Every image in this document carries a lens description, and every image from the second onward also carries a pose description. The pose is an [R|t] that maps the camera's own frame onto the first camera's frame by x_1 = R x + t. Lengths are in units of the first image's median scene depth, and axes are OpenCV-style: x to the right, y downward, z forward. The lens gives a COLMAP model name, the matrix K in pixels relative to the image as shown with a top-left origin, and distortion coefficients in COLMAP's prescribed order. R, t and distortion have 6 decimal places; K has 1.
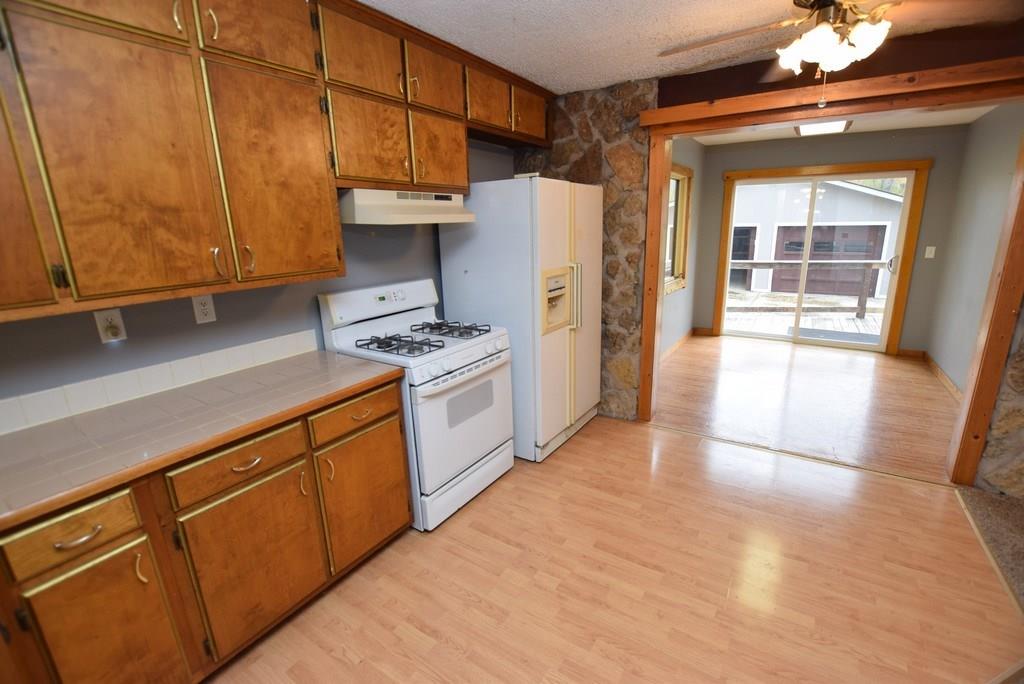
lens RADIAL K [[451.8, 0, 515.6], [0, 451.8, 343.8], [0, 0, 1]] dist [-0.022831, 0.000379]
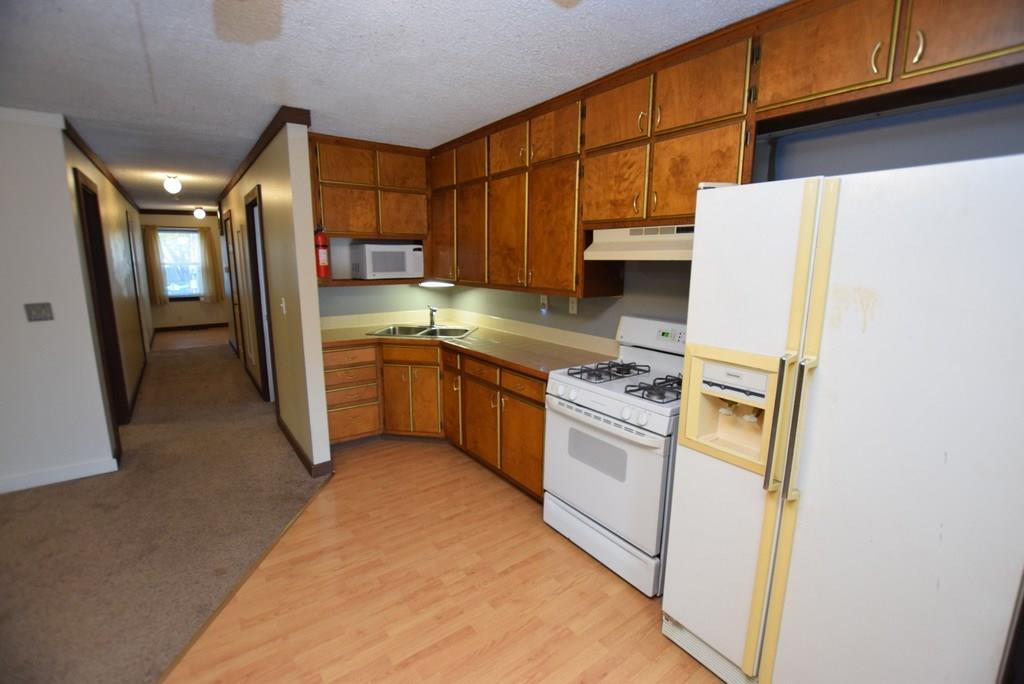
lens RADIAL K [[451.8, 0, 515.6], [0, 451.8, 343.8], [0, 0, 1]] dist [-0.022831, 0.000379]
pose [[-0.348392, 0.197963, -0.916206, 0.866459], [-0.237873, 0.926774, 0.290699, -0.348620], [0.906664, 0.319218, -0.275791, 1.189220]]
